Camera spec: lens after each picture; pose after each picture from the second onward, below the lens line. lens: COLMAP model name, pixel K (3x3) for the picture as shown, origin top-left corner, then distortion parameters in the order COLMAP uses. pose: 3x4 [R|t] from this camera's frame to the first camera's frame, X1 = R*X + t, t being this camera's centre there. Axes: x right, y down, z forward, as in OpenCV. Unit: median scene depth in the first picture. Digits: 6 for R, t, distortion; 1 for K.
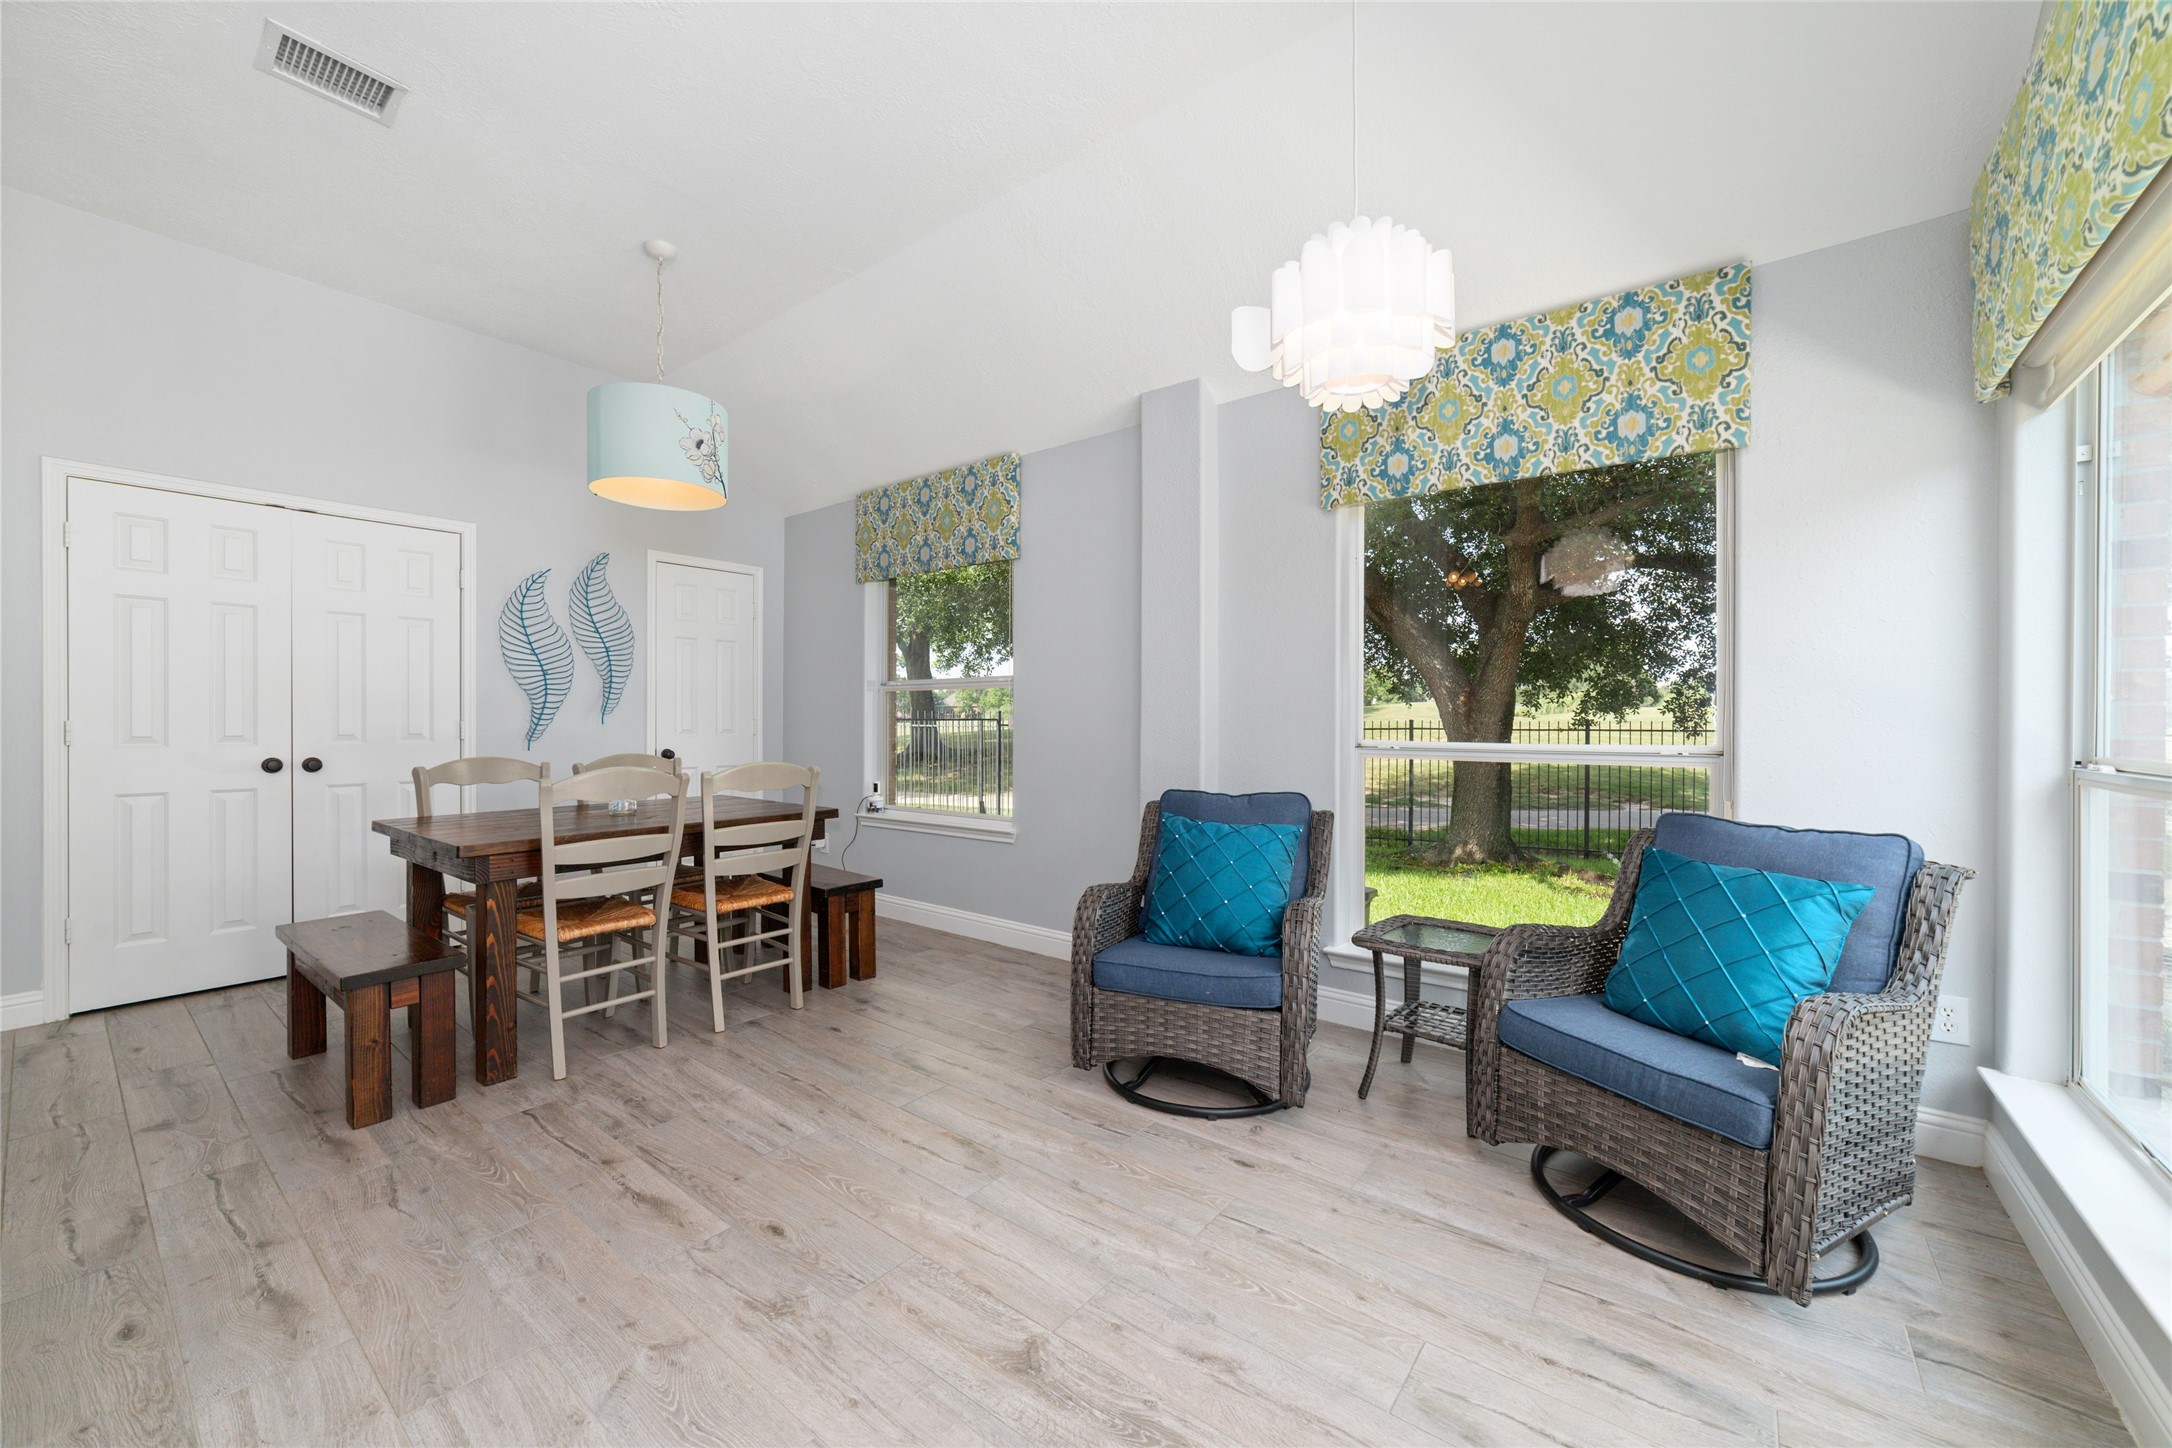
lens RADIAL K [[831.7, 0, 1092.2], [0, 831.7, 722.5], [0, 0, 1]] dist [-0.022165, 0.006463]
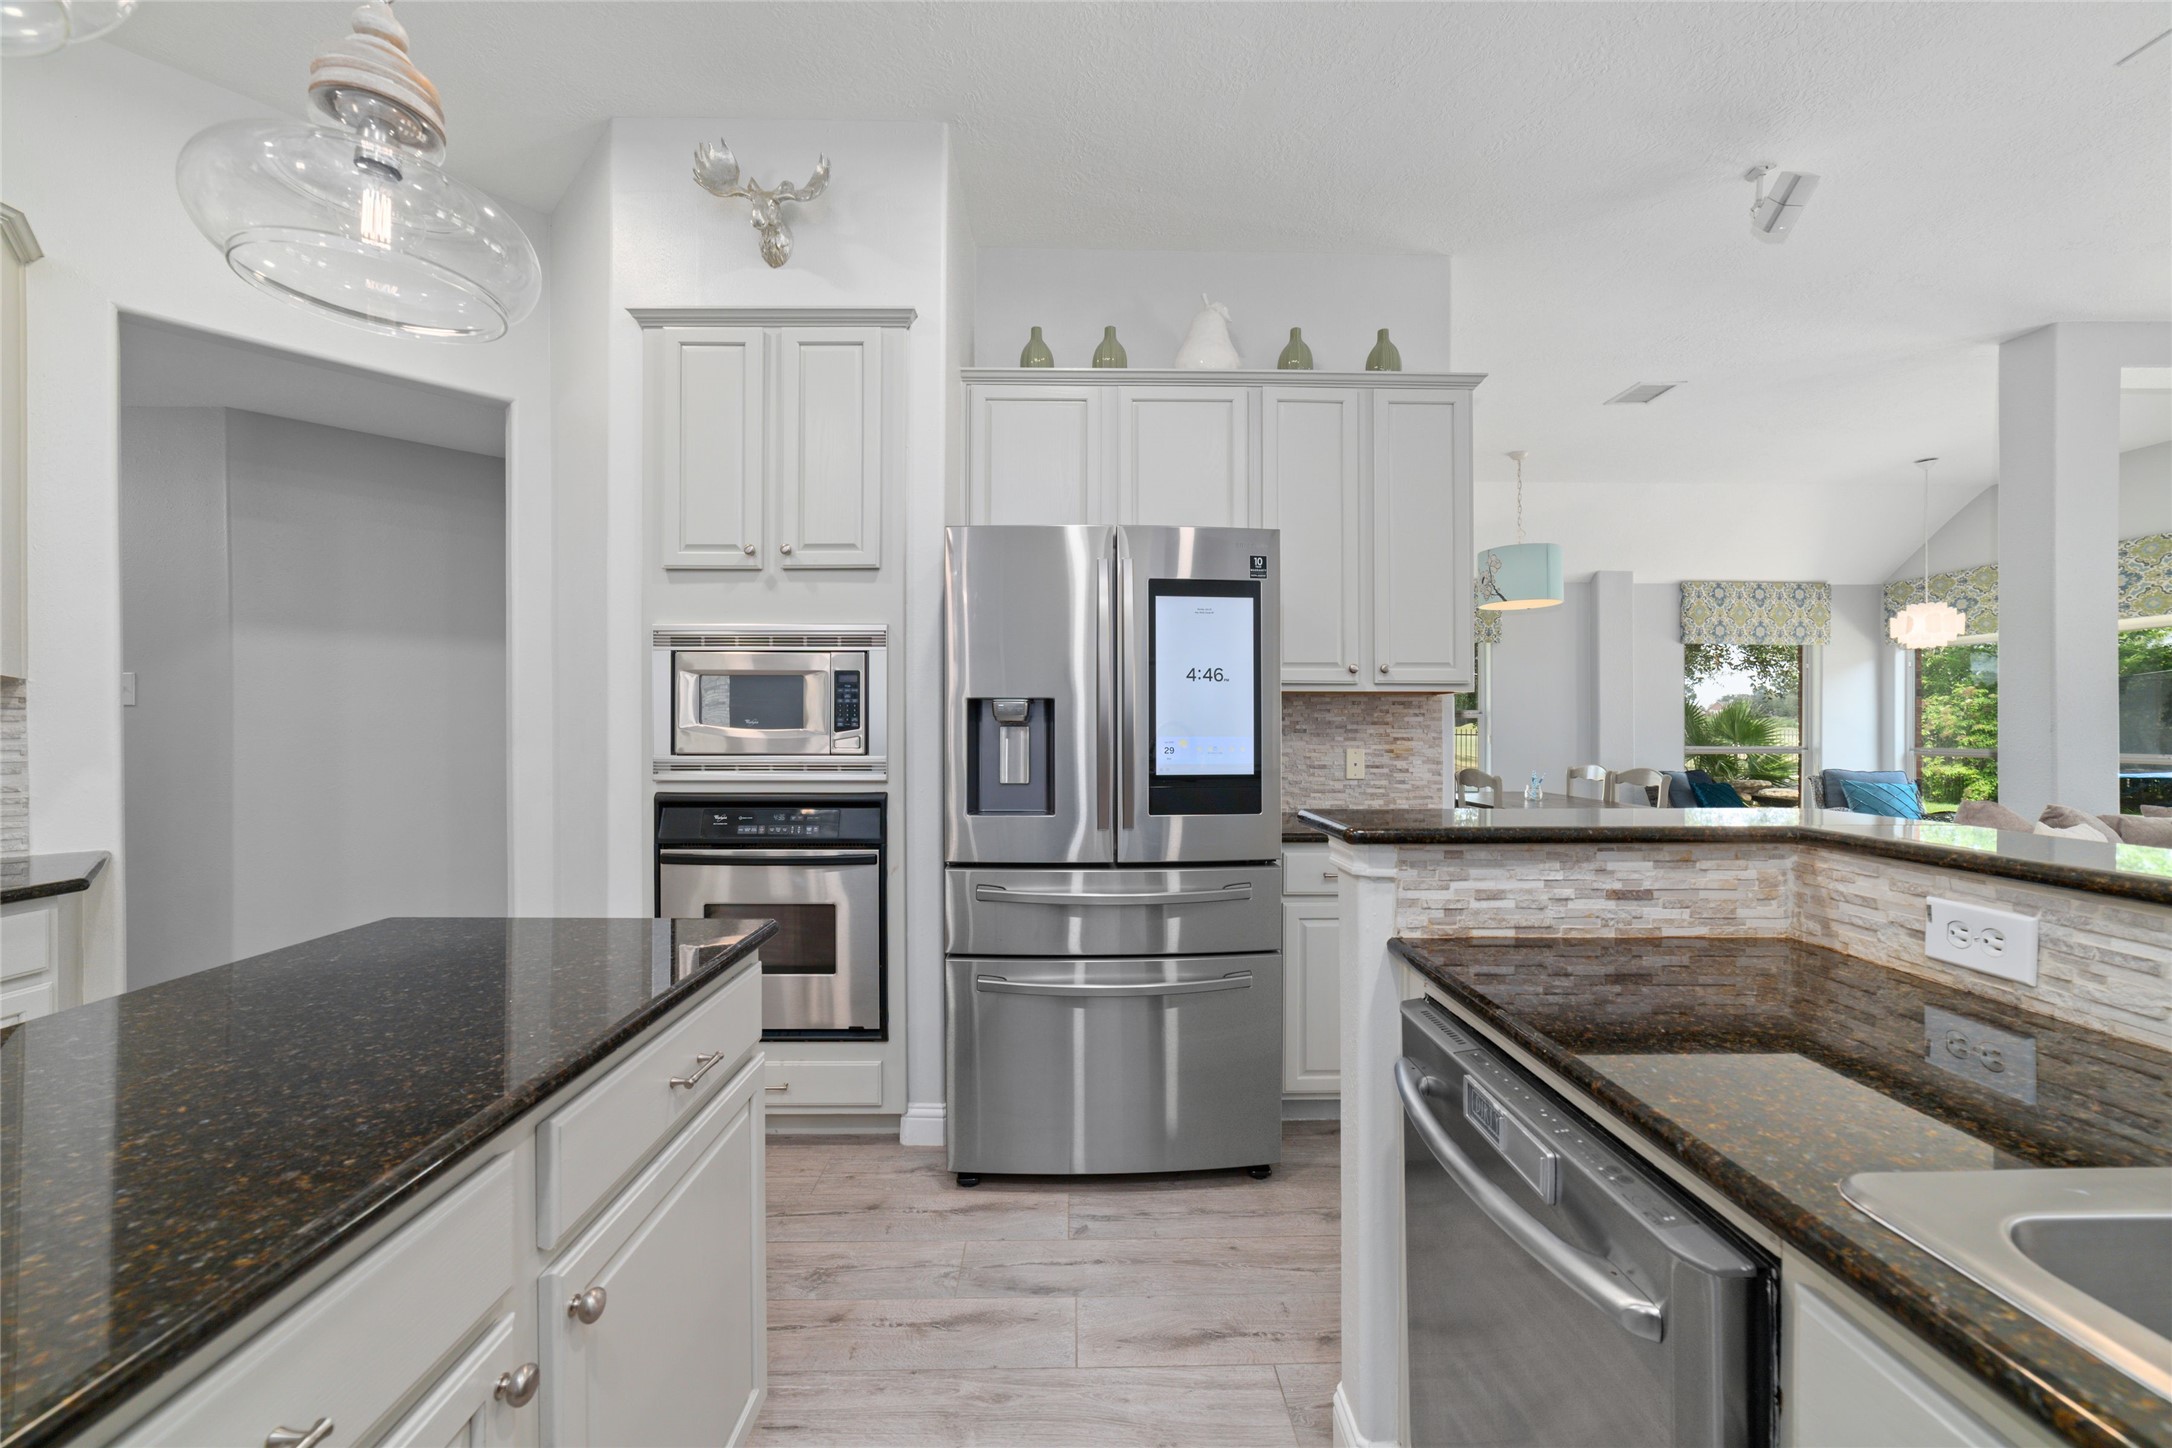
lens RADIAL K [[831.7, 0, 1094.1], [0, 831.7, 721.5], [0, 0, 1]] dist [-0.022165, 0.006463]
pose [[0.774887, -0.000399, 0.632099, -2.700709], [0.003450, 0.999988, -0.003597, -0.049296], [-0.632090, 0.004968, 0.774879, 0.321829]]
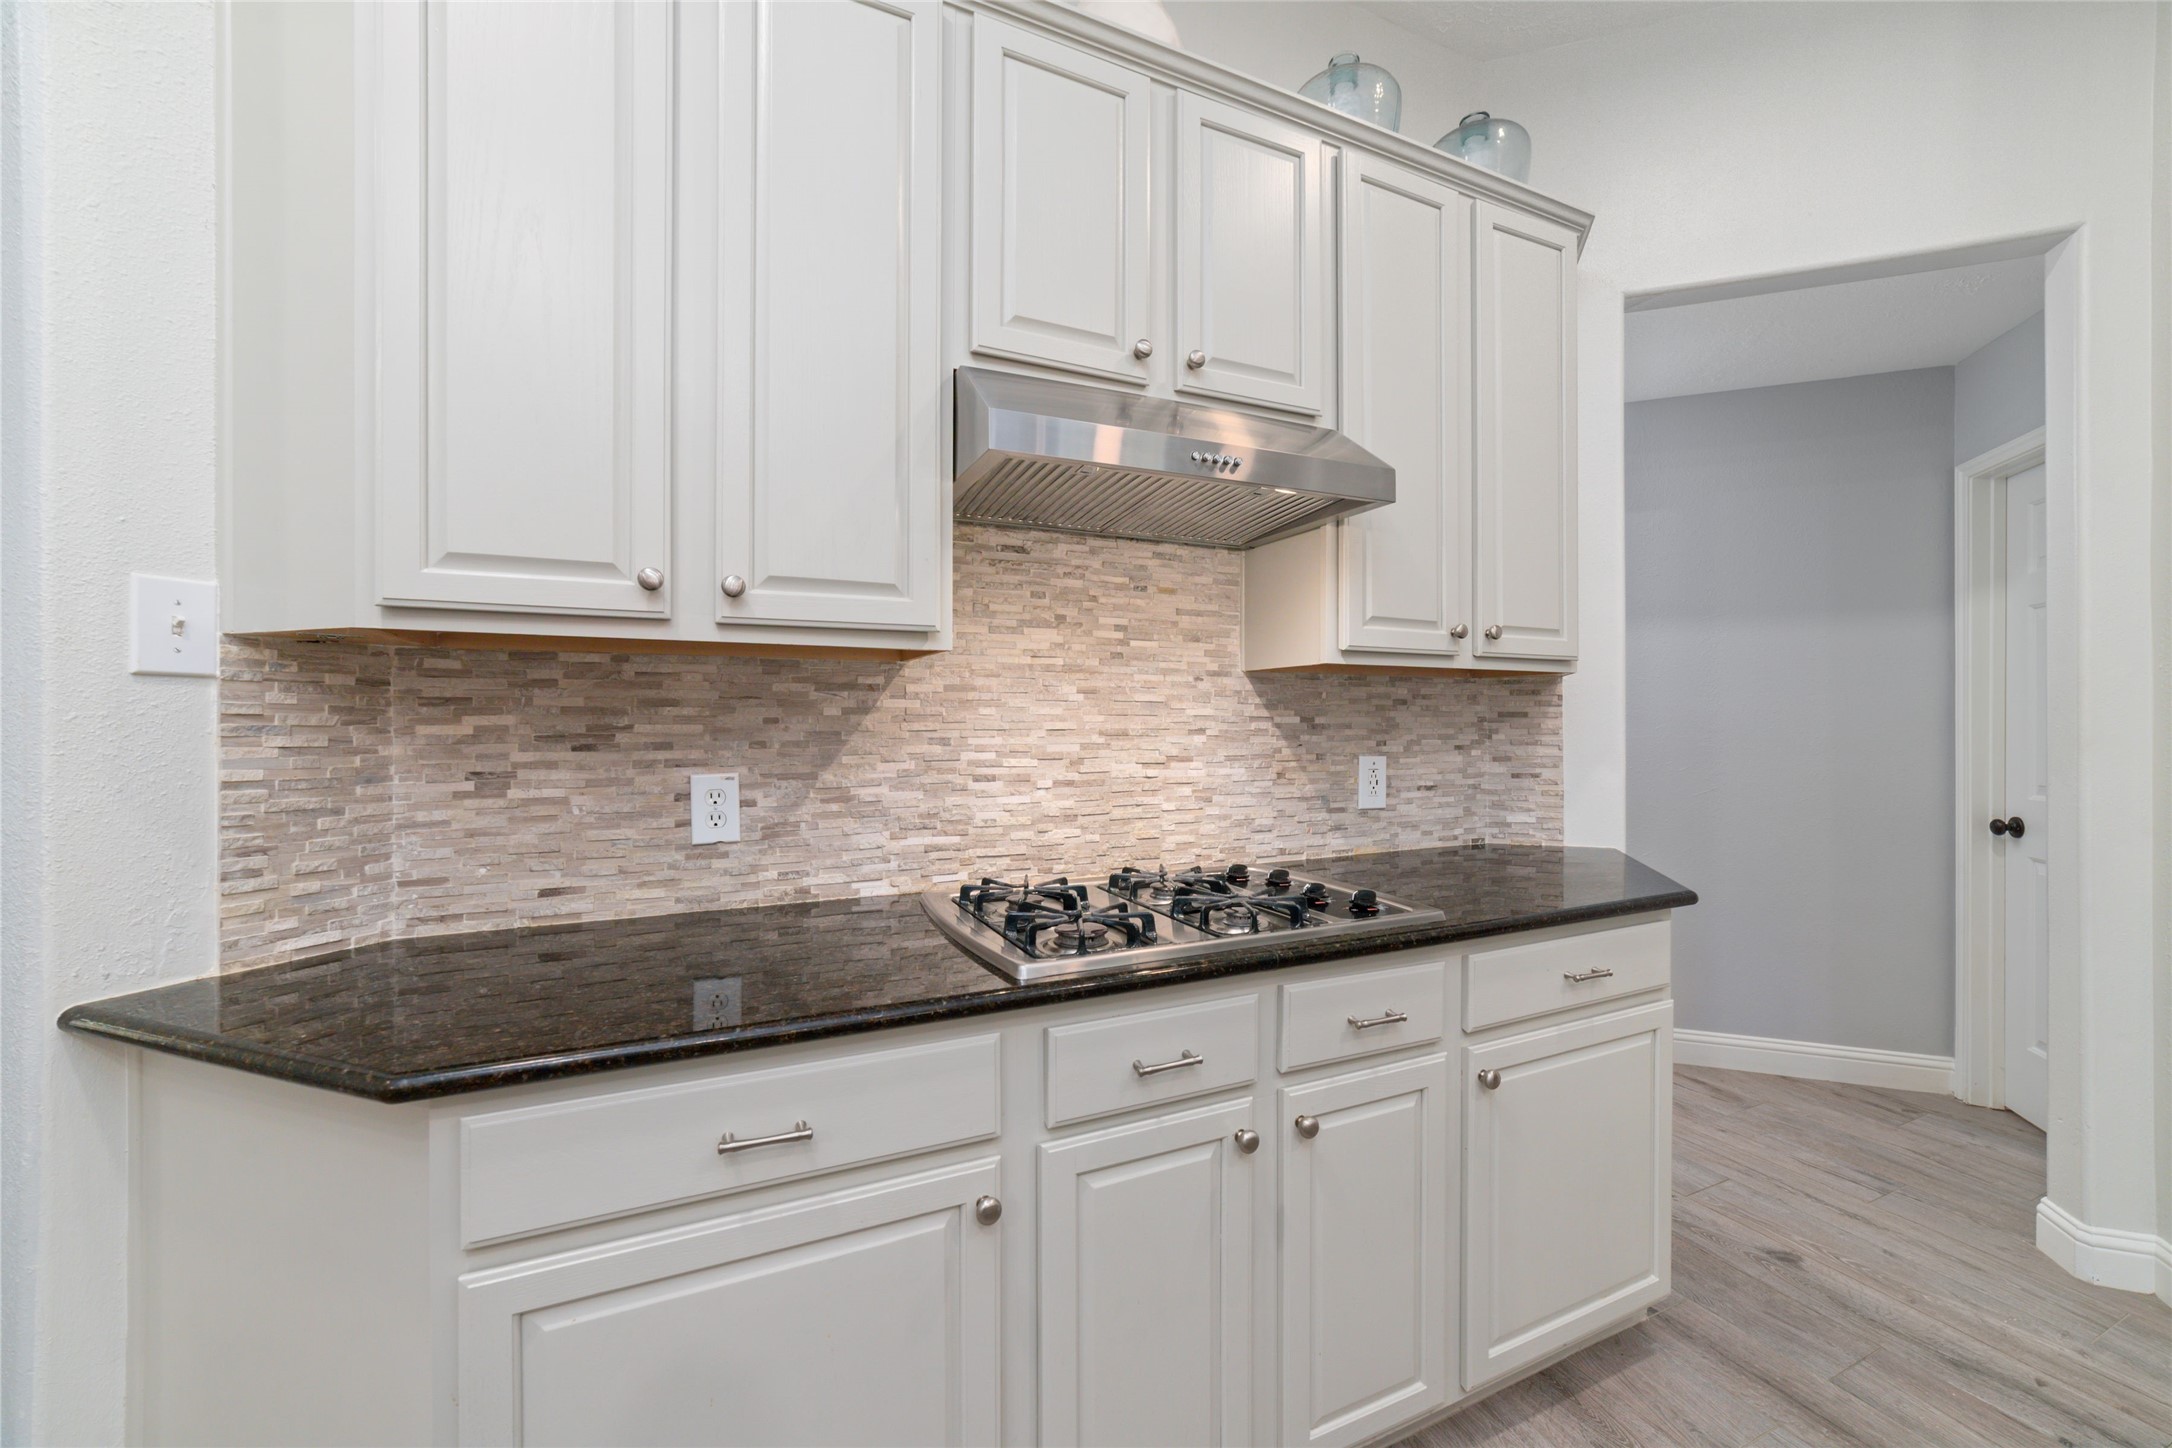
lens RADIAL K [[831.7, 0, 1086.2], [0, 831.7, 724.3], [0, 0, 1]] dist [-0.022165, 0.006463]
pose [[0.882367, 0.000748, -0.470561, -3.019856], [-0.000842, 1.000000, 0.000012, -0.048923], [0.470561, 0.000386, 0.882367, 0.608587]]
